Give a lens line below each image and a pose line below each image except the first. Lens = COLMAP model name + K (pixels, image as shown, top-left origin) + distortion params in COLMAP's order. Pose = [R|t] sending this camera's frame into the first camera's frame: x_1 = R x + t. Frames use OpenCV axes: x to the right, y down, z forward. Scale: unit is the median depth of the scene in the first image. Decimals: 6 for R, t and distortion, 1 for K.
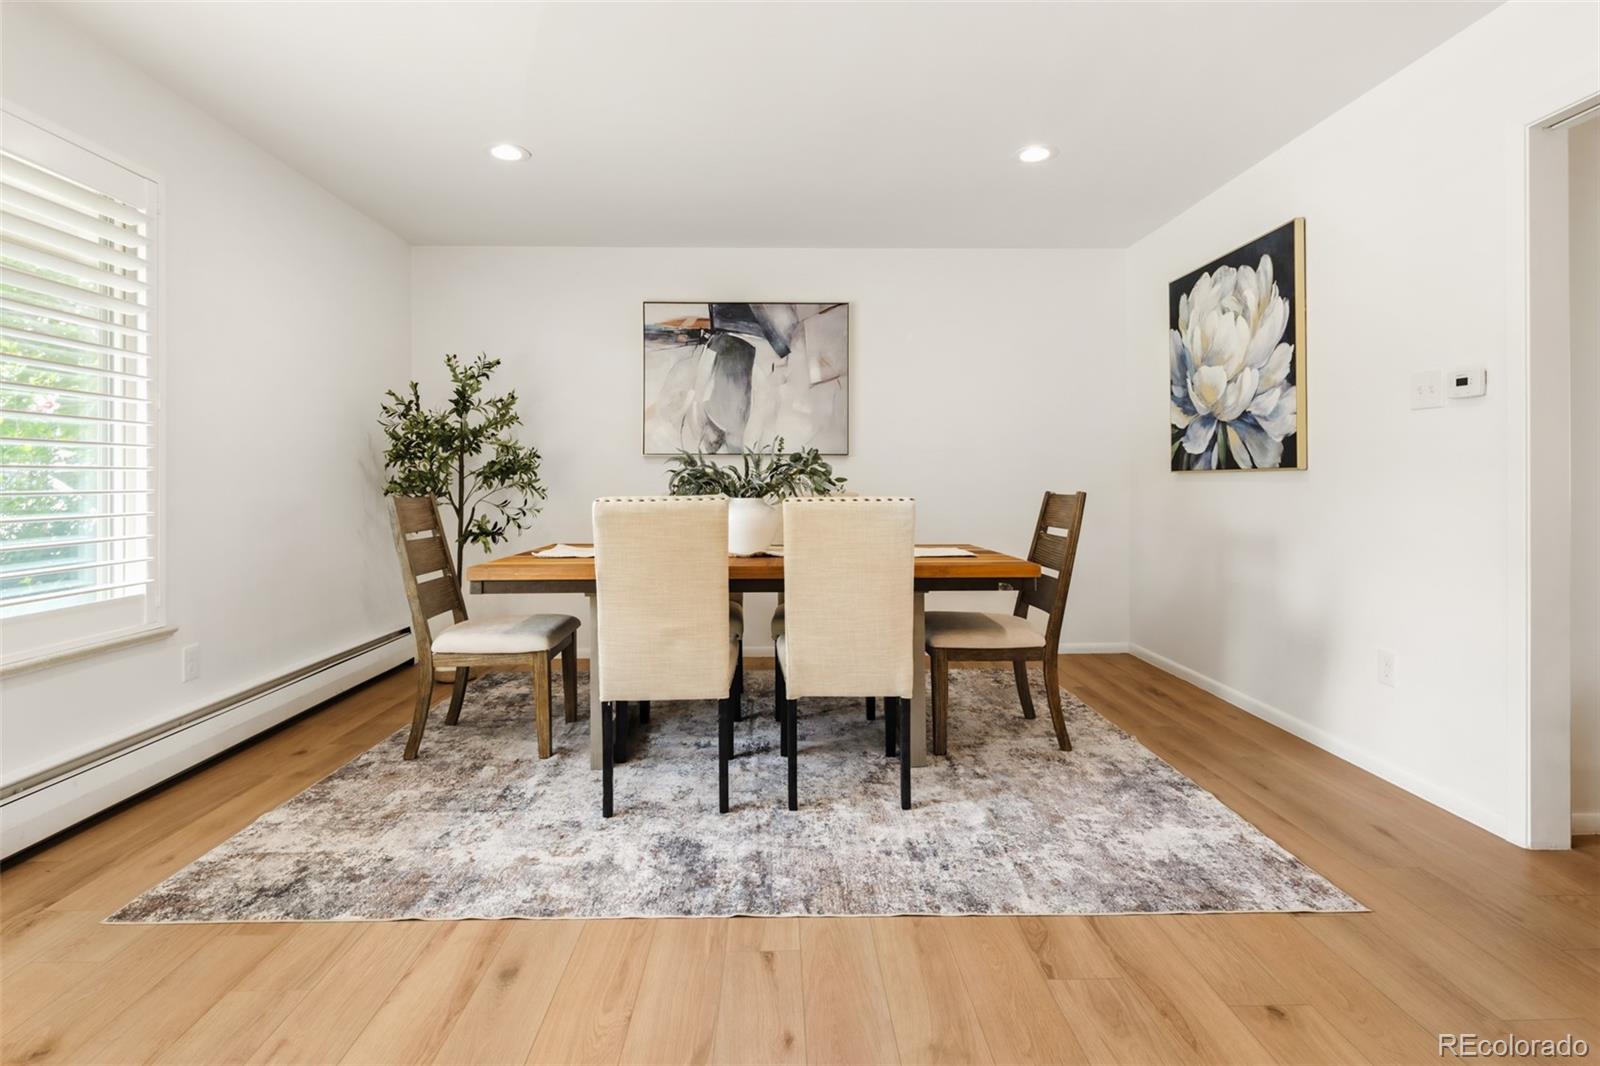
lens RADIAL K [[791.4, 0, 797.2], [0, 791.4, 526.7], [0, 0, 1]] dist [0.000497, -0.000728]
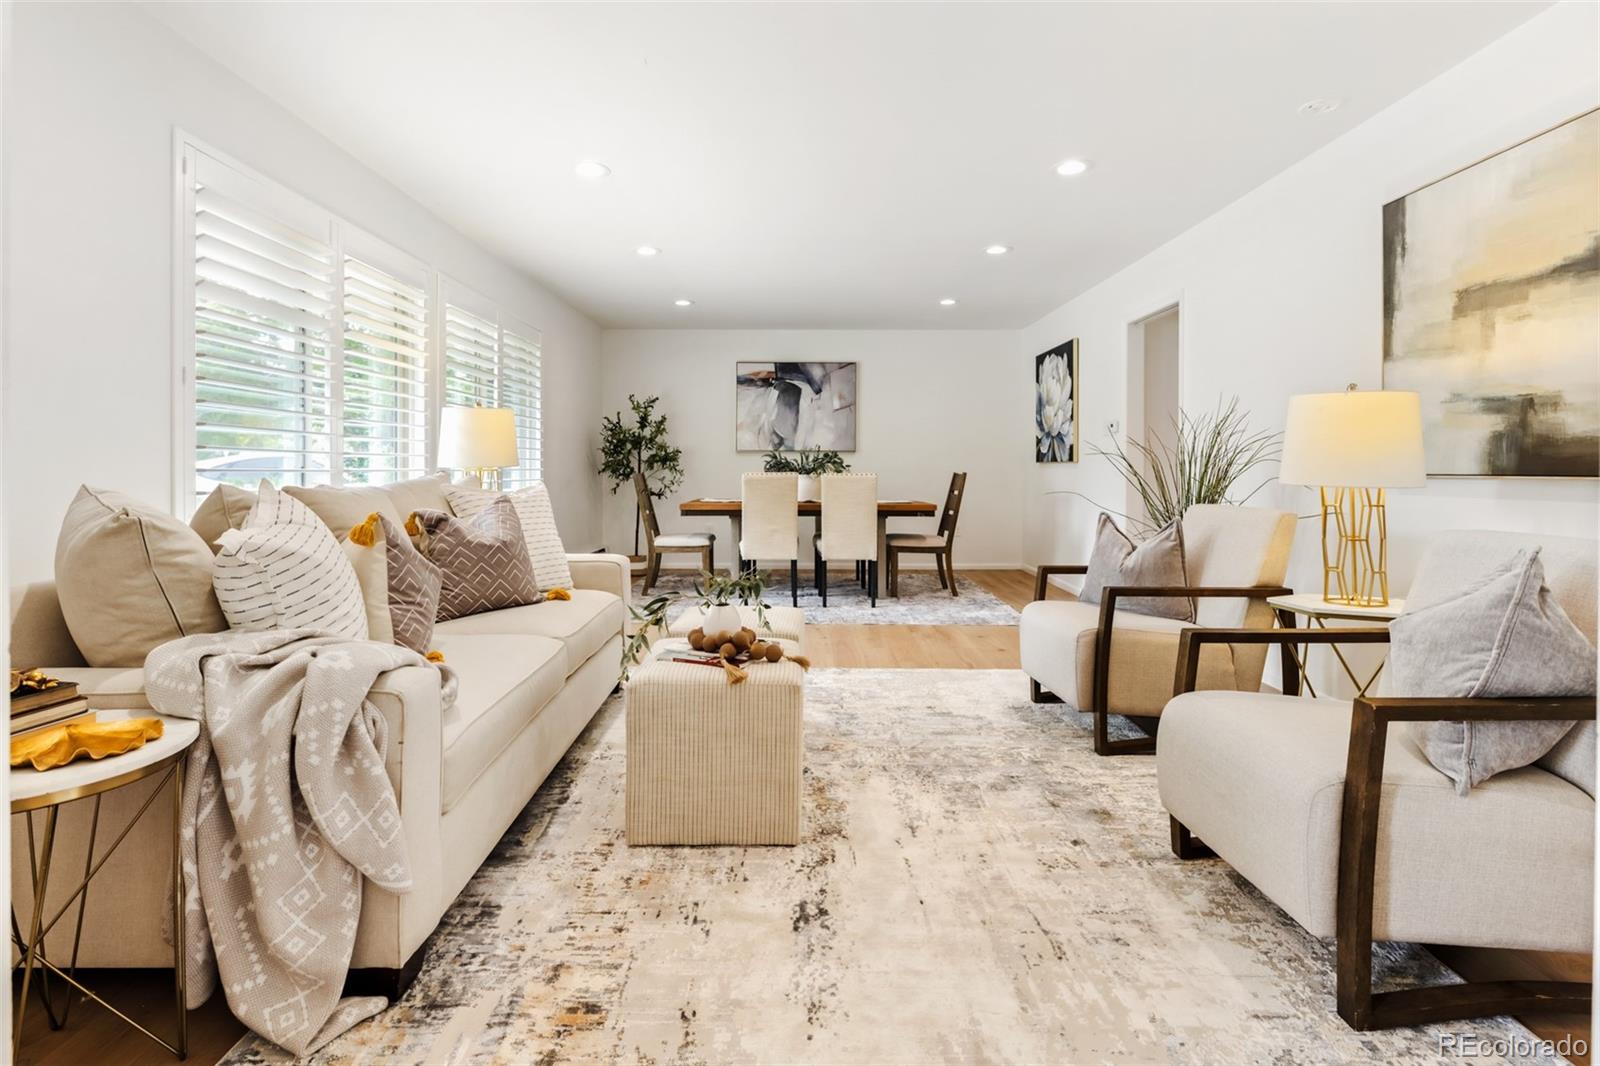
lens RADIAL K [[789.8, 0, 793.8], [0, 789.8, 475.3], [0, 0, 1]] dist [-0.001346, -0.000671]
pose [[0.999413, 0.005645, -0.033783, -0.012512], [-0.007232, 0.998867, -0.047031, 0.047816], [0.033479, 0.047248, 0.998322, -0.809306]]
